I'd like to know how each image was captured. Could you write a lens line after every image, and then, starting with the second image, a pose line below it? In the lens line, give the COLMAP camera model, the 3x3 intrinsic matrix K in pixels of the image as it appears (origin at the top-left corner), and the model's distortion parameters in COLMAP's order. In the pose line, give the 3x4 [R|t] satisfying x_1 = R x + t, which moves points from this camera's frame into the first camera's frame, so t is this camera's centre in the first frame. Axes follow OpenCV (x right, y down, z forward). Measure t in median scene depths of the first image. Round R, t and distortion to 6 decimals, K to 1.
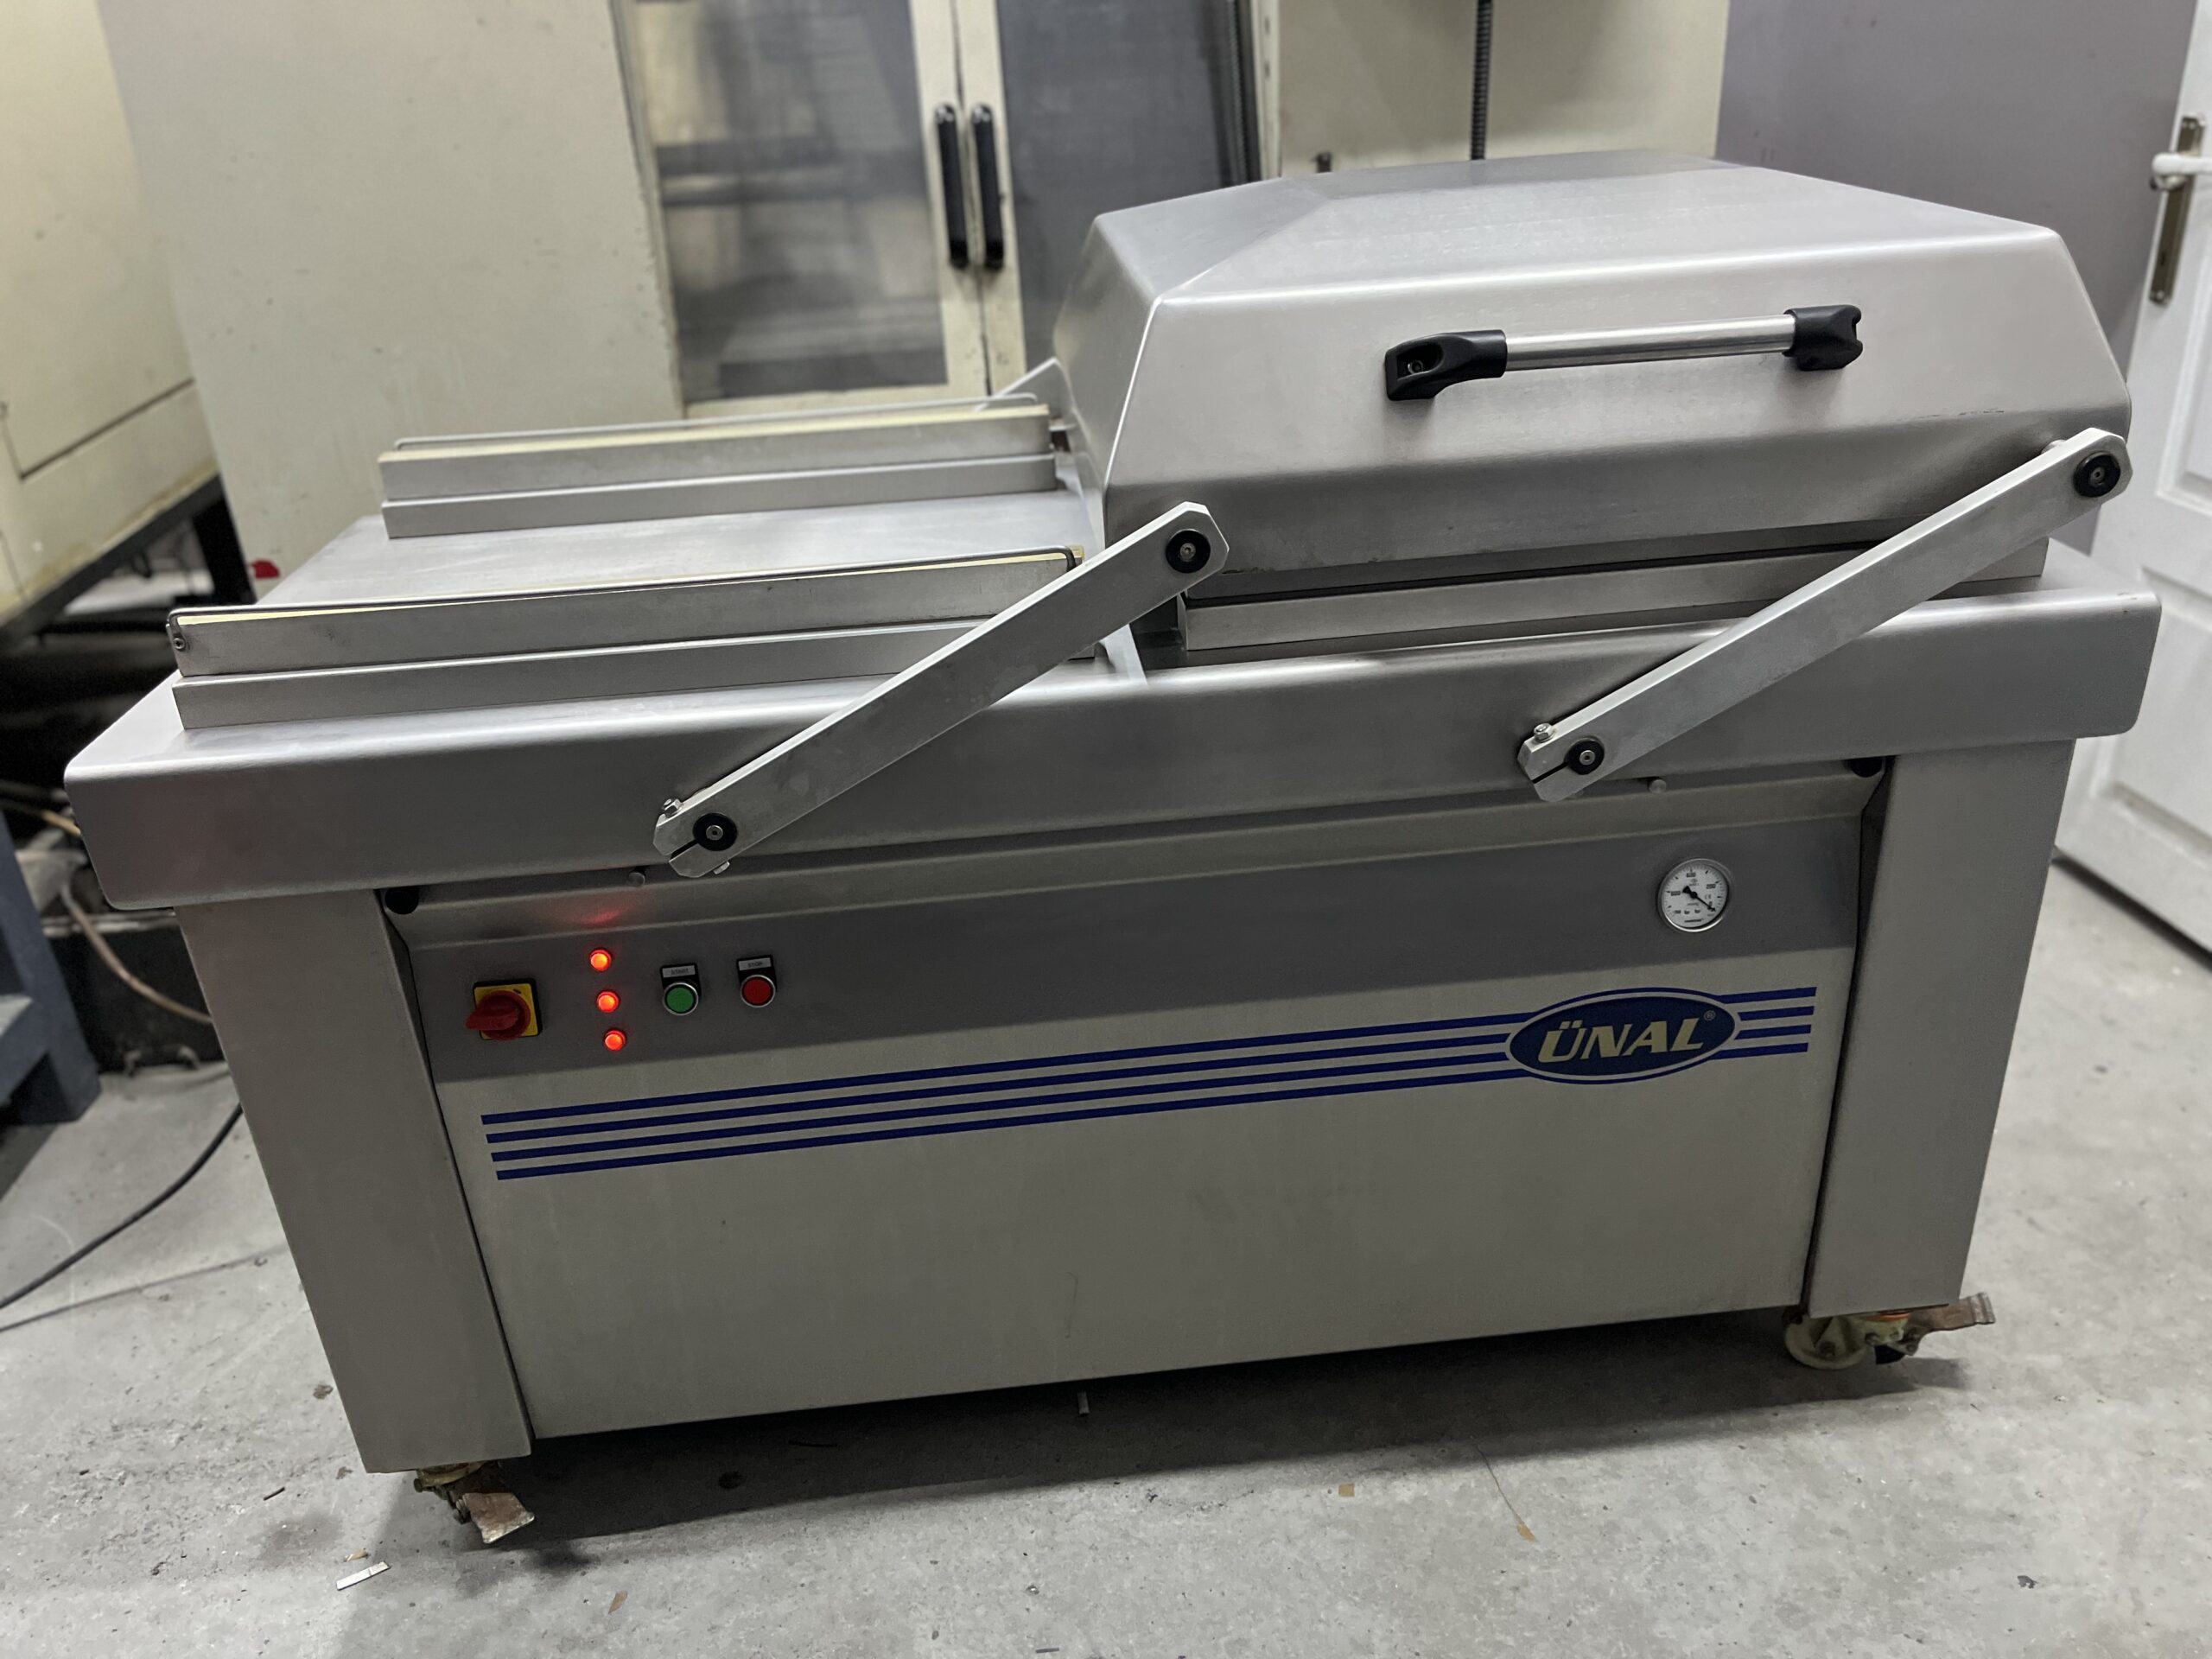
lens RADIAL K [[1705.9, 0, 1115.8], [0, 1705.9, 824.0], [0, 0, 1]] dist [0.085357, -0.120885]
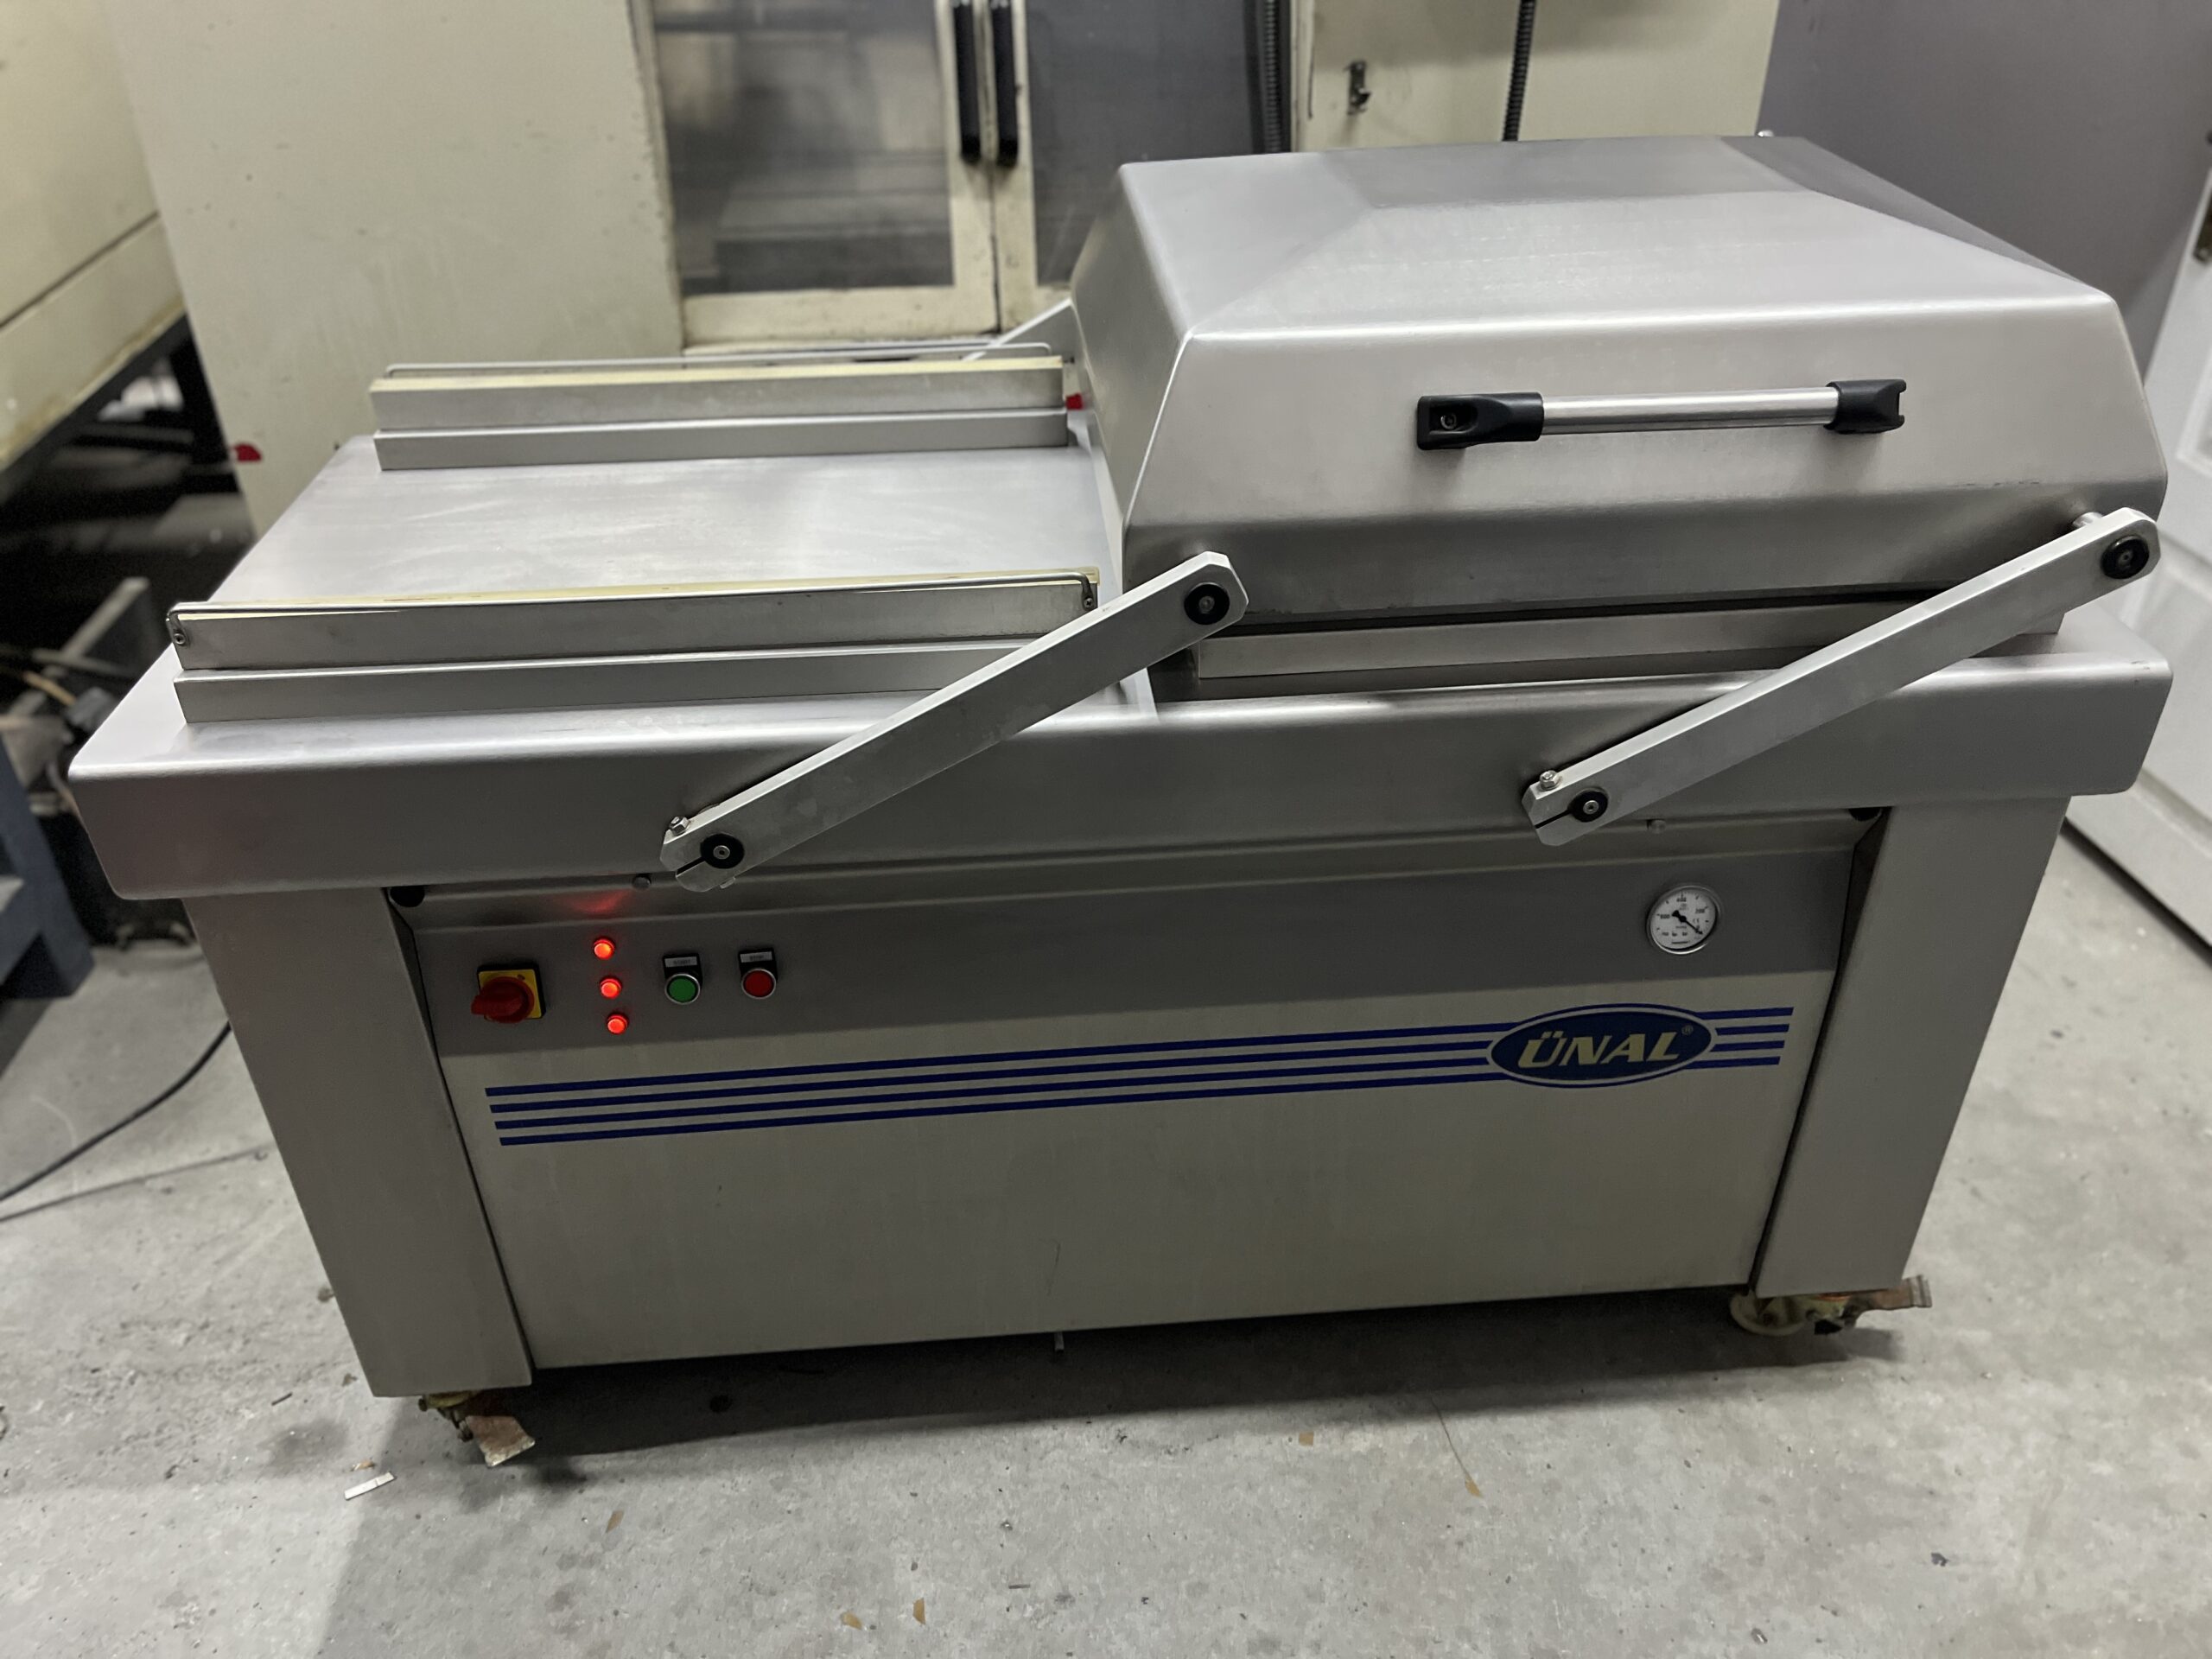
lens RADIAL K [[1705.9, 0, 1114.4], [0, 1705.9, 837.1], [0, 0, 1]] dist [0.085357, -0.120885]
pose [[0.999022, 0.041095, 0.016329, -0.015965], [-0.042836, 0.991027, 0.126612, -0.107895], [-0.010980, -0.127188, 0.991818, 0.001613]]
